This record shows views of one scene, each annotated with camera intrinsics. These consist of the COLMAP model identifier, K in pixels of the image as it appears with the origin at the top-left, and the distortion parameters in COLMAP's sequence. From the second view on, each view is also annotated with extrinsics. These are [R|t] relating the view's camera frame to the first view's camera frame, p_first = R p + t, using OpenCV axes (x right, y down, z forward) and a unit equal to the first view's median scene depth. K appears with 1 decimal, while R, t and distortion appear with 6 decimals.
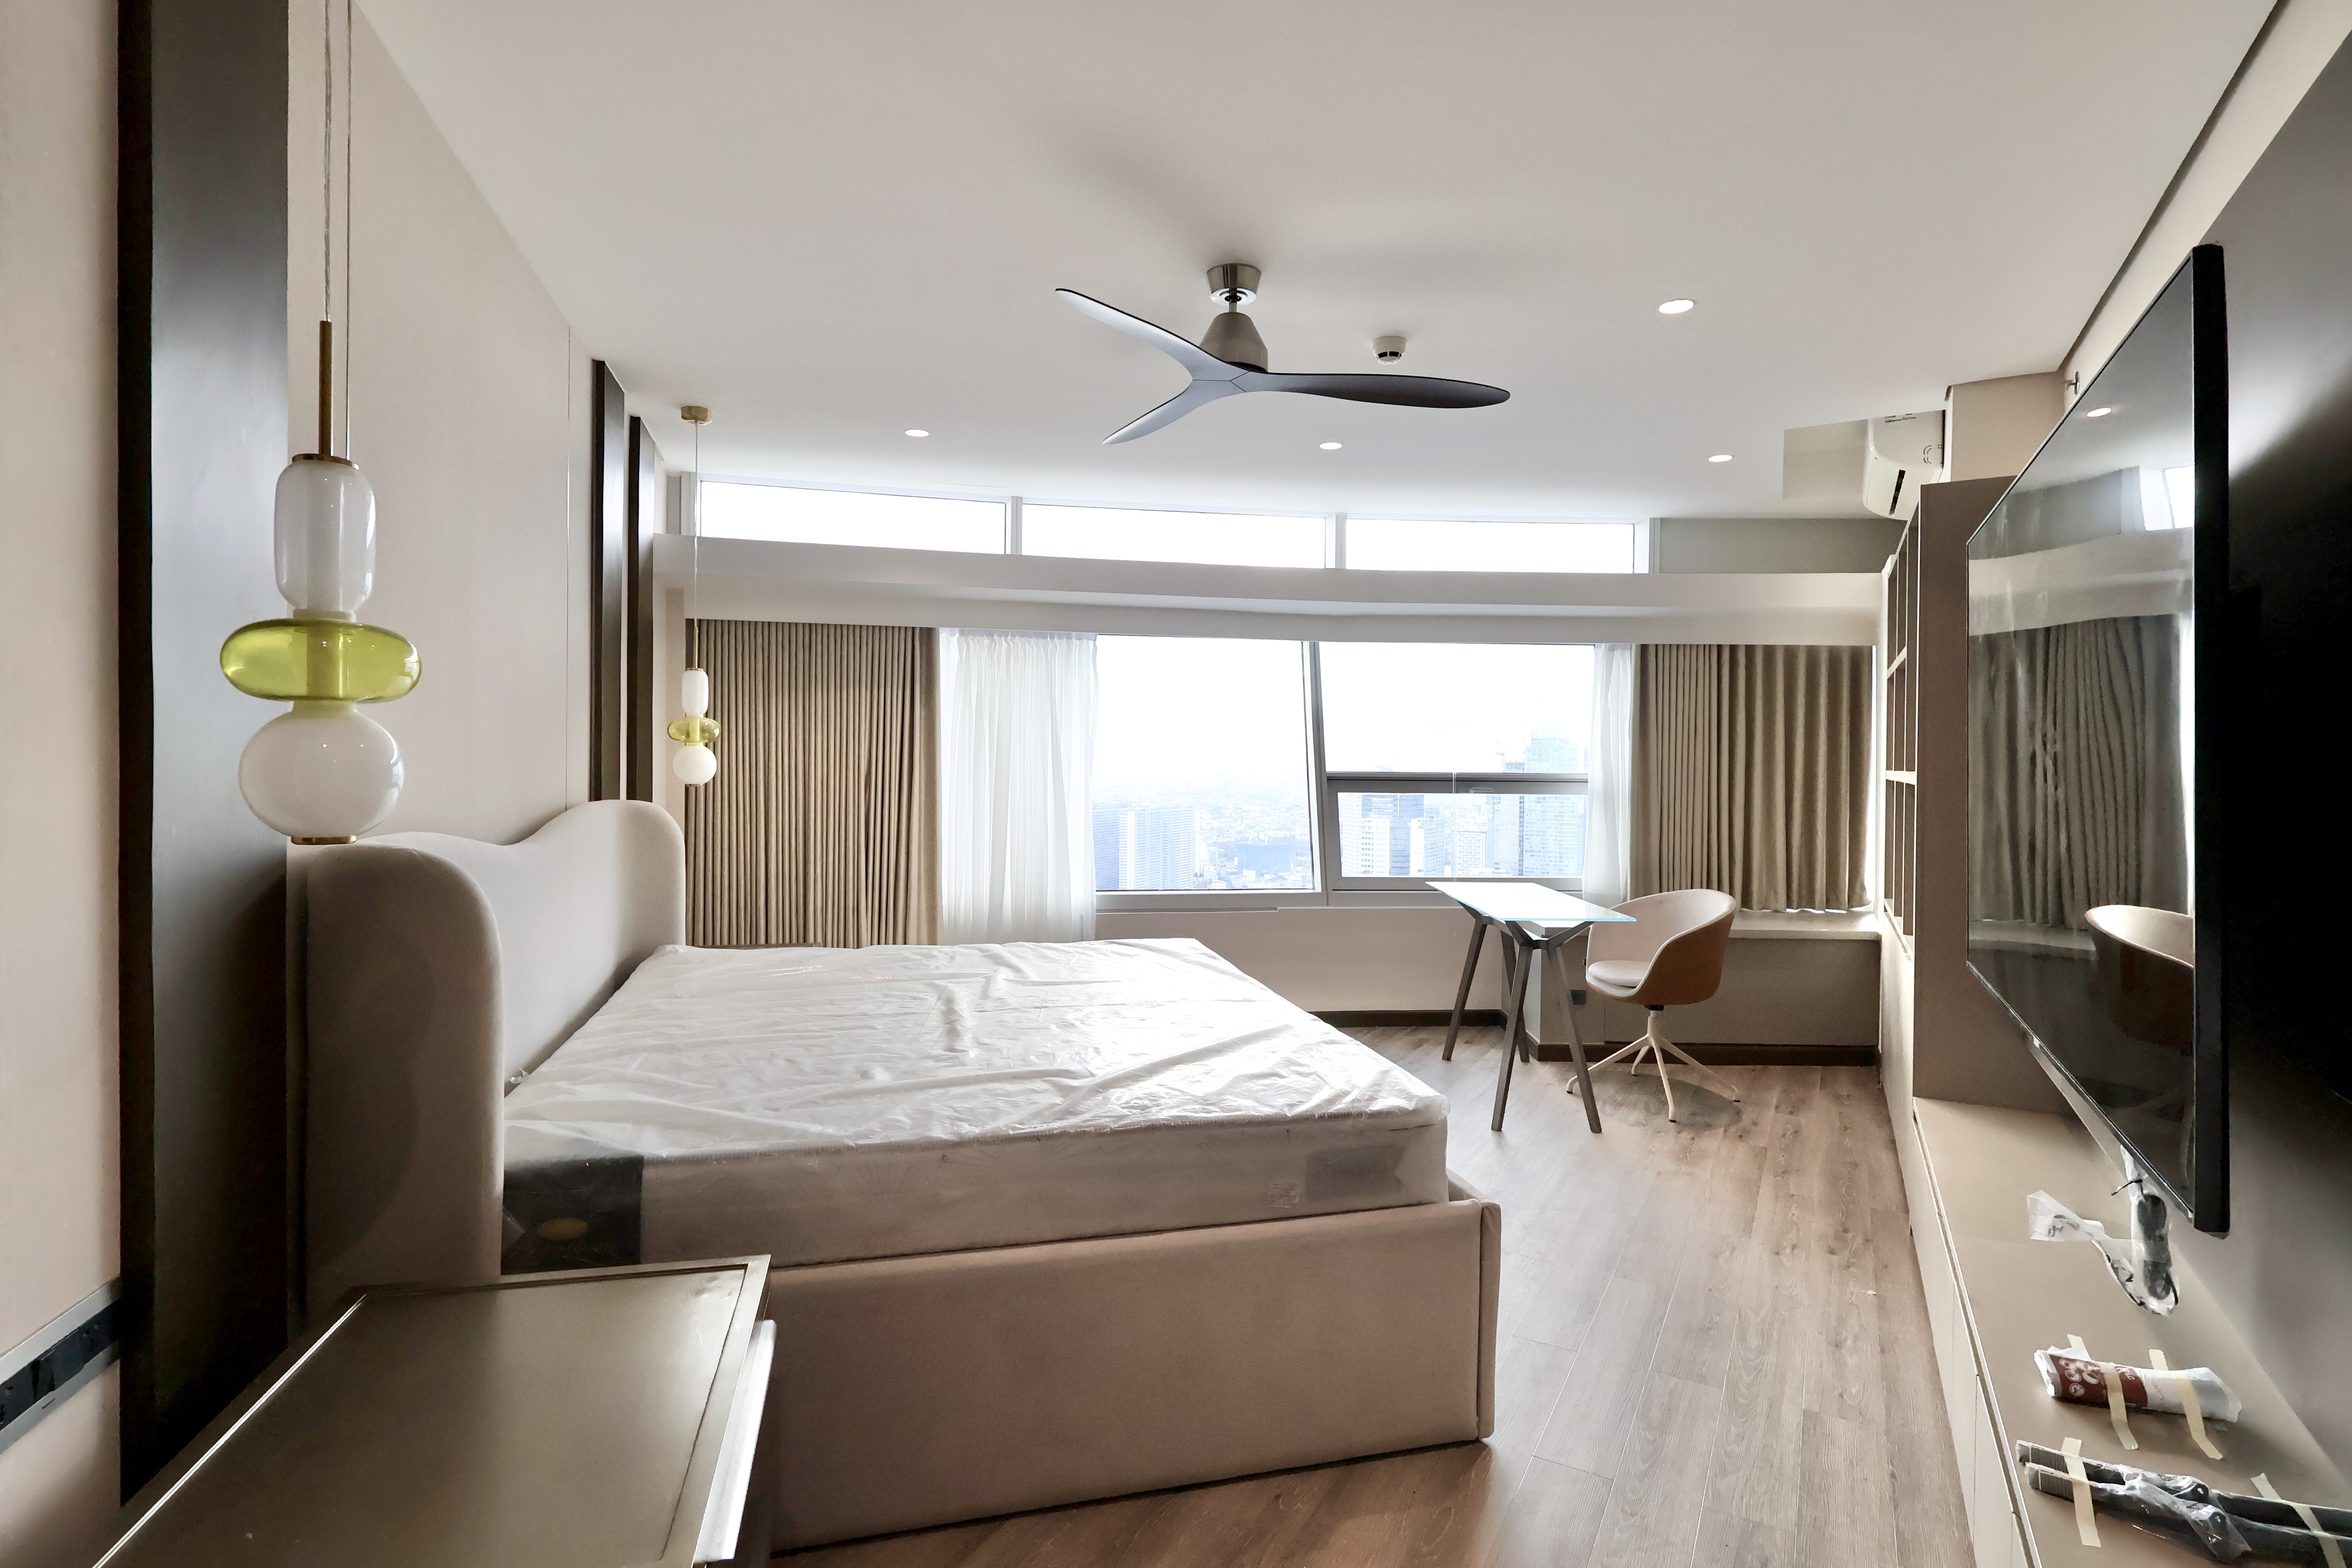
lens RADIAL K [[1143.6, 0, 1171.0], [0, 1143.6, 780.8], [0, 0, 1]] dist [-0.007803, 0.000241]
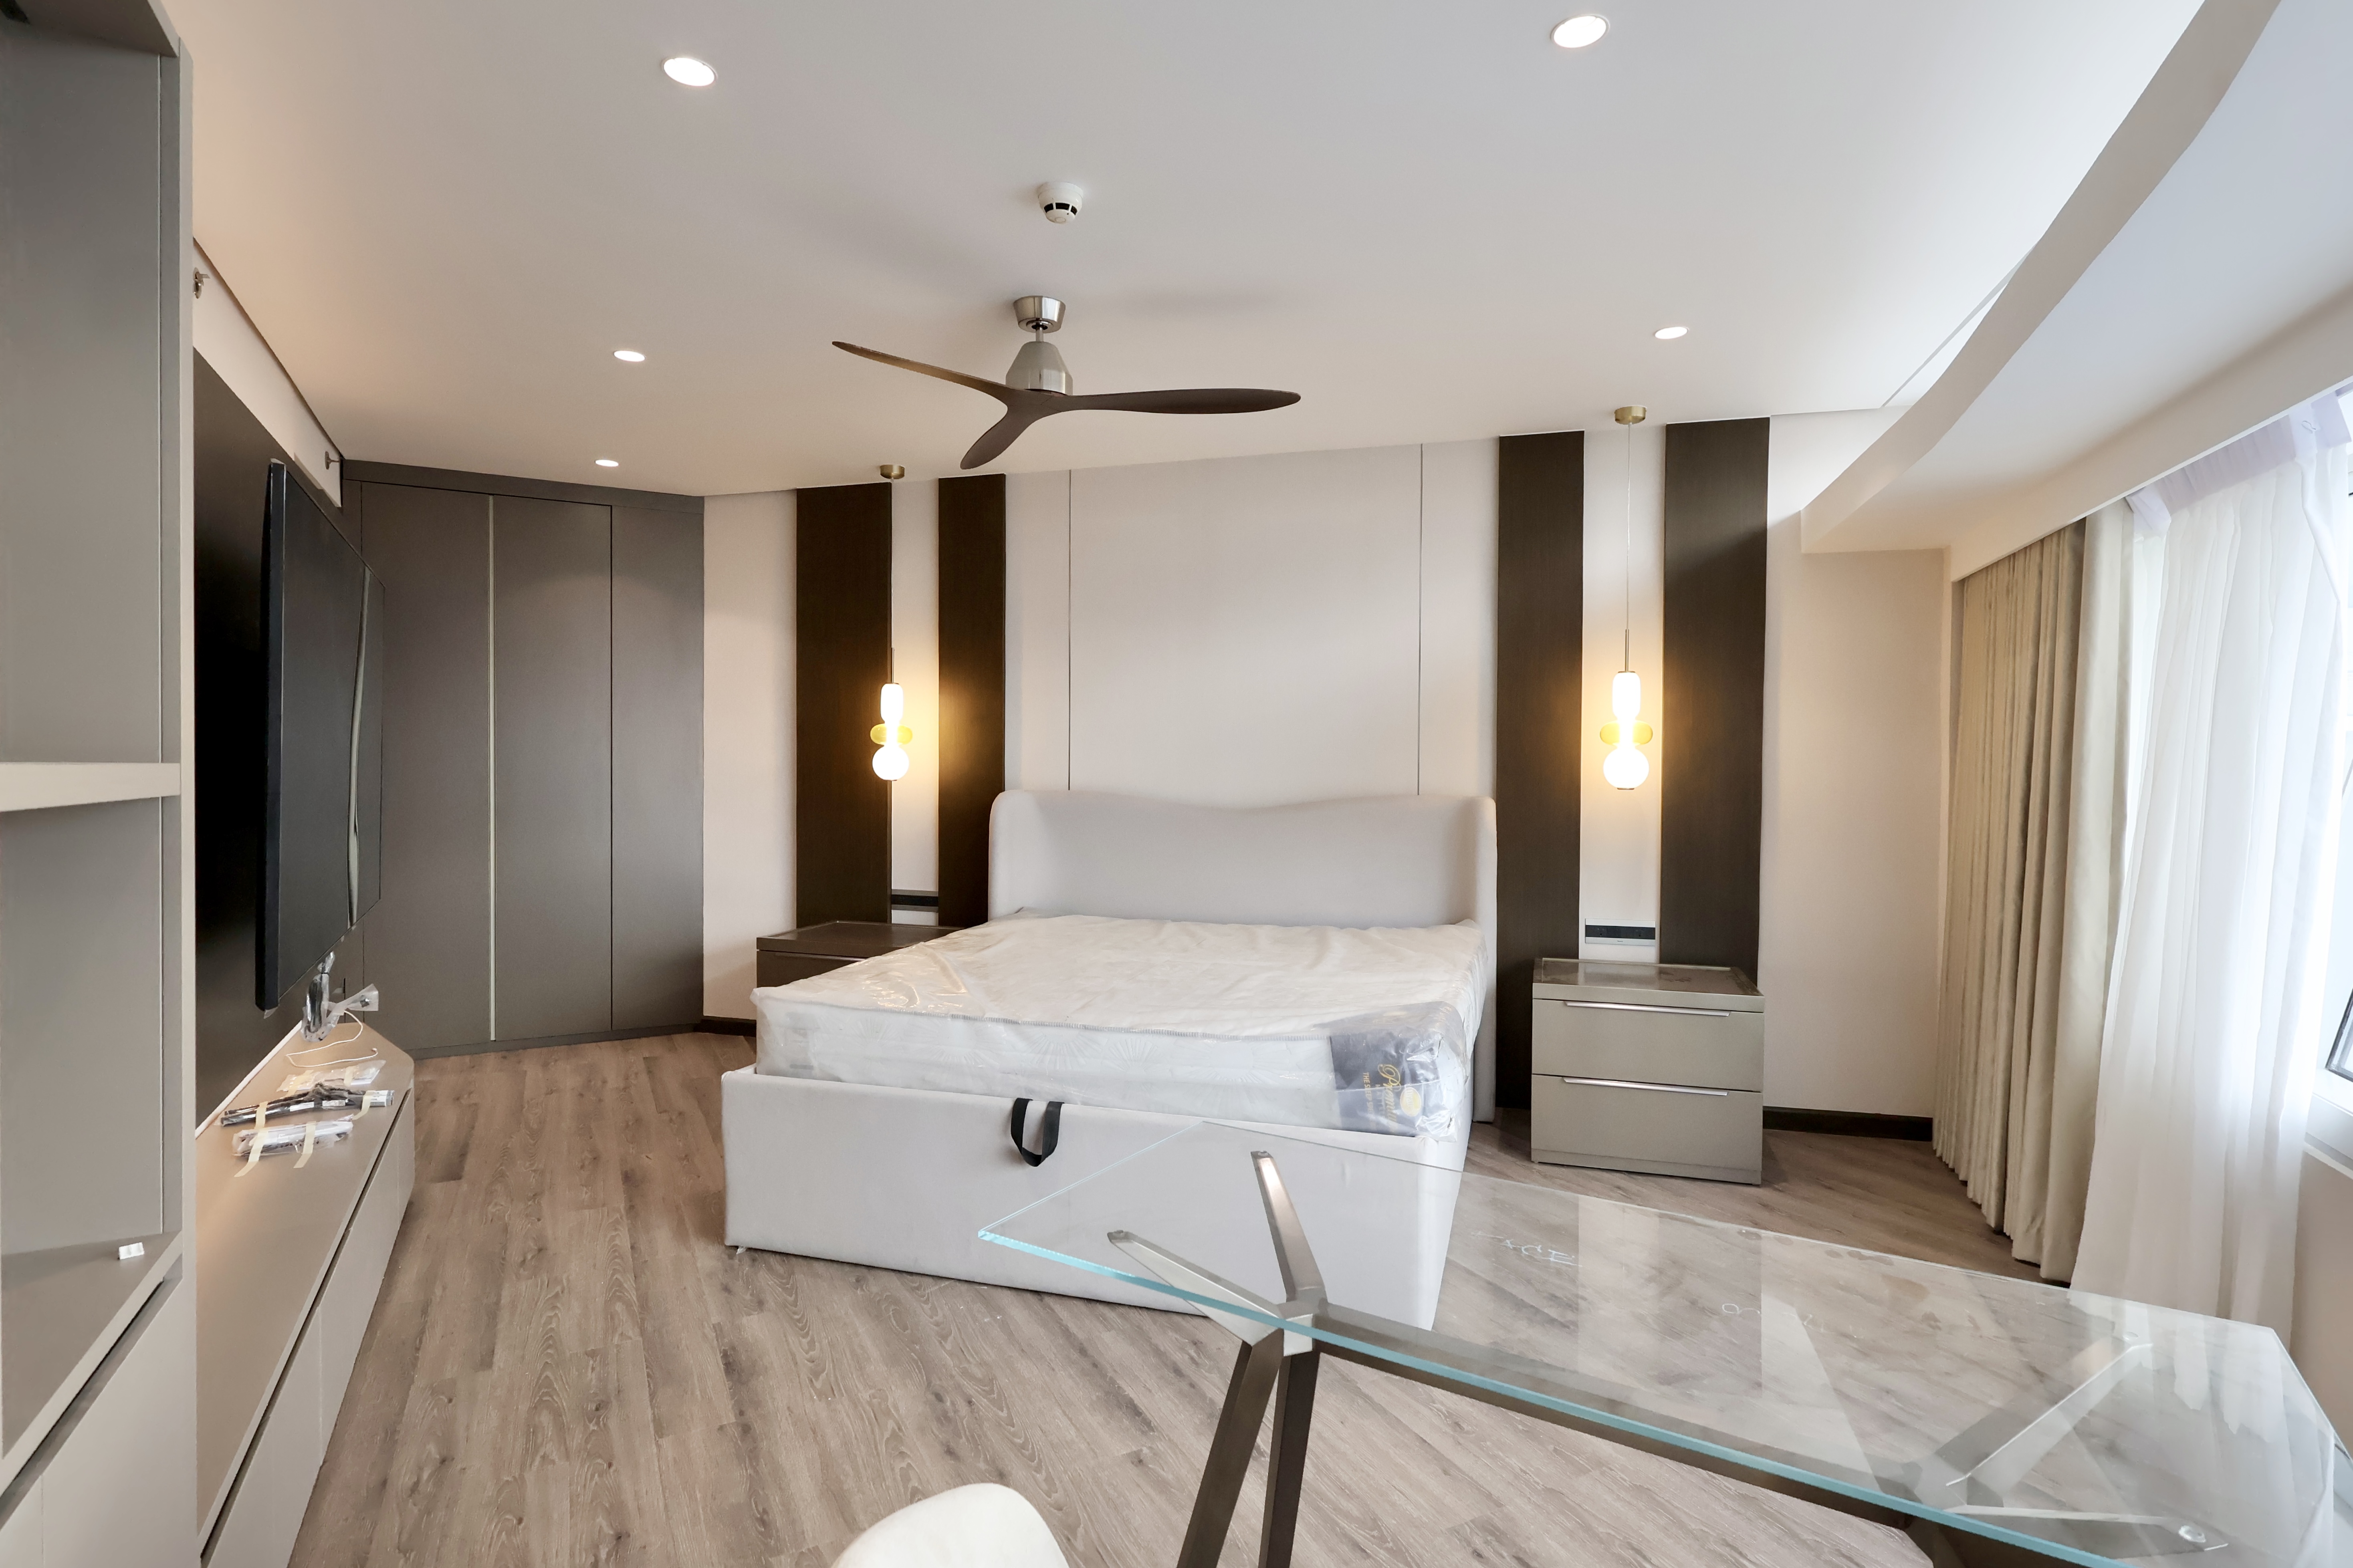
lens RADIAL K [[1143.9, 0, 1171.5], [0, 1143.9, 780.8], [0, 0, 1]] dist [-0.007803, 0.000241]
pose [[-0.530280, 0.005277, -0.847806, 1.008659], [-0.026628, 0.999384, 0.022875, -0.024809], [0.847404, 0.034705, -0.529812, 1.879823]]
